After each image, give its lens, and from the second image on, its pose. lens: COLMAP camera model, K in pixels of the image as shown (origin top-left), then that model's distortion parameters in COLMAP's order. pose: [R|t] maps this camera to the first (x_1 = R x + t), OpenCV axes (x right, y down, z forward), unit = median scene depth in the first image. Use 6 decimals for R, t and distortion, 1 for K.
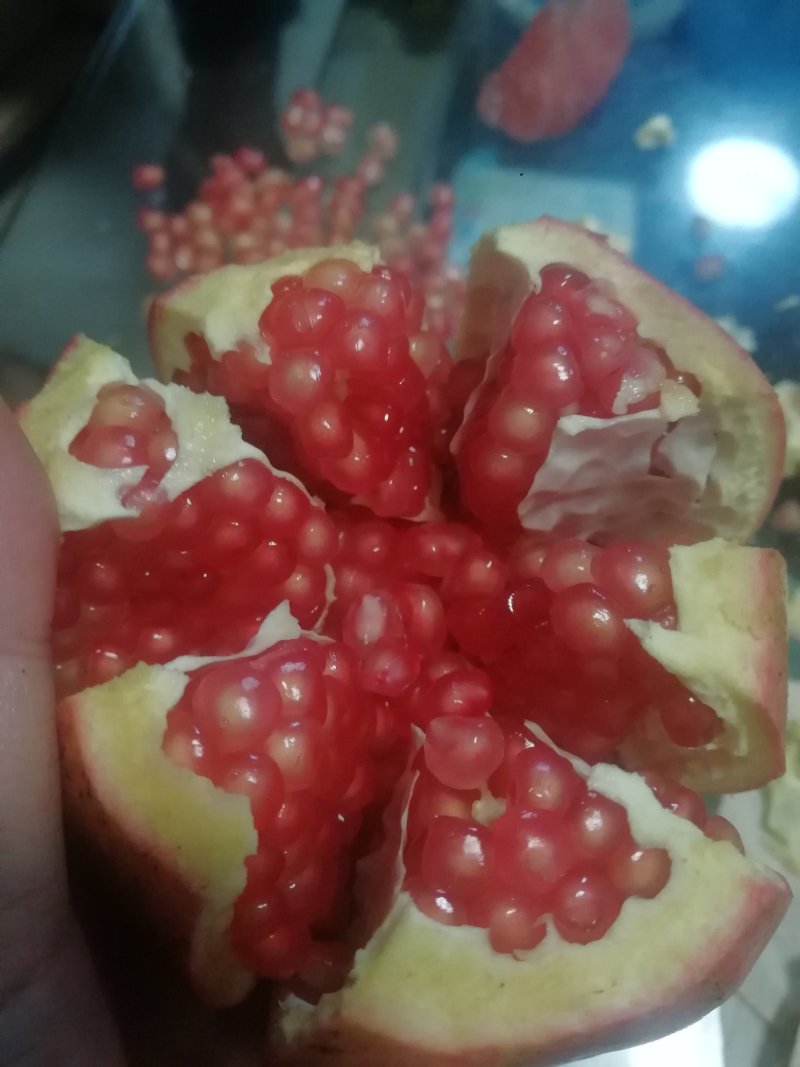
lens RADIAL K [[911.2, 0, 366.8], [0, 911.2, 540.0], [0, 0, 1]] dist [-0.067254, 0.048274]
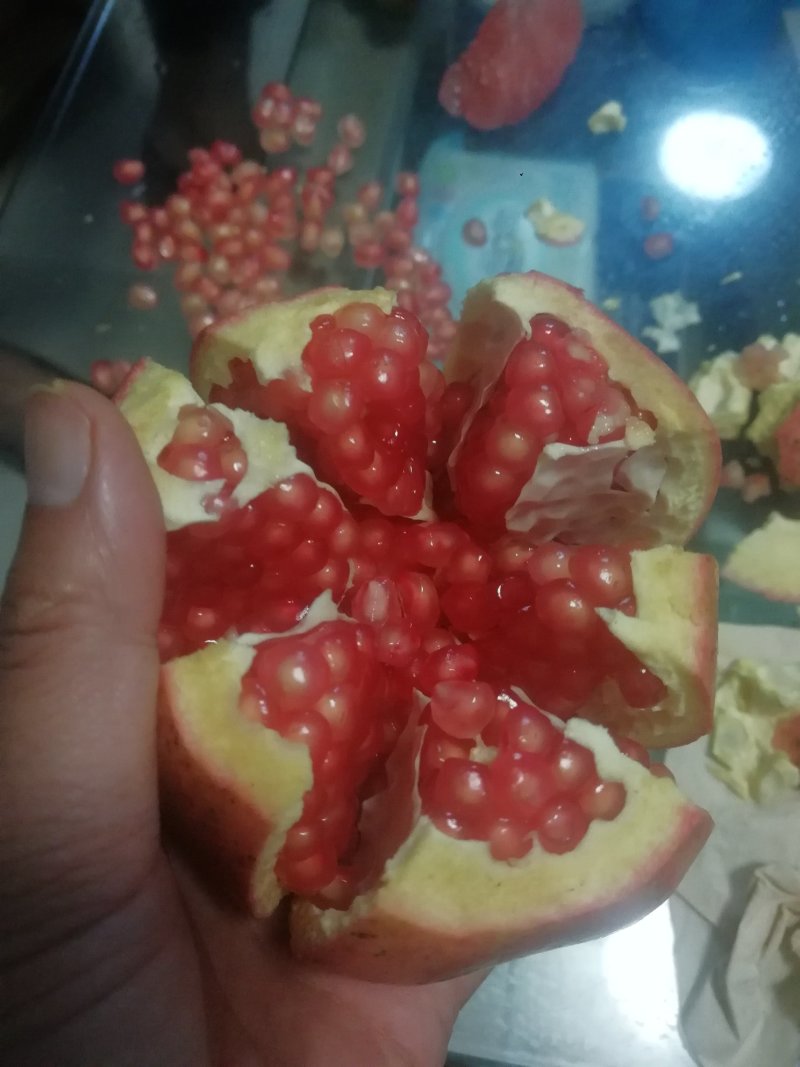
lens RADIAL K [[911.2, 0, 366.8], [0, 911.2, 540.0], [0, 0, 1]] dist [-0.067254, 0.048274]
pose [[0.997205, 0.024220, 0.070685, -0.112516], [-0.026208, 0.999283, 0.027328, -0.030778], [-0.069973, -0.029104, 0.997124, -0.220819]]
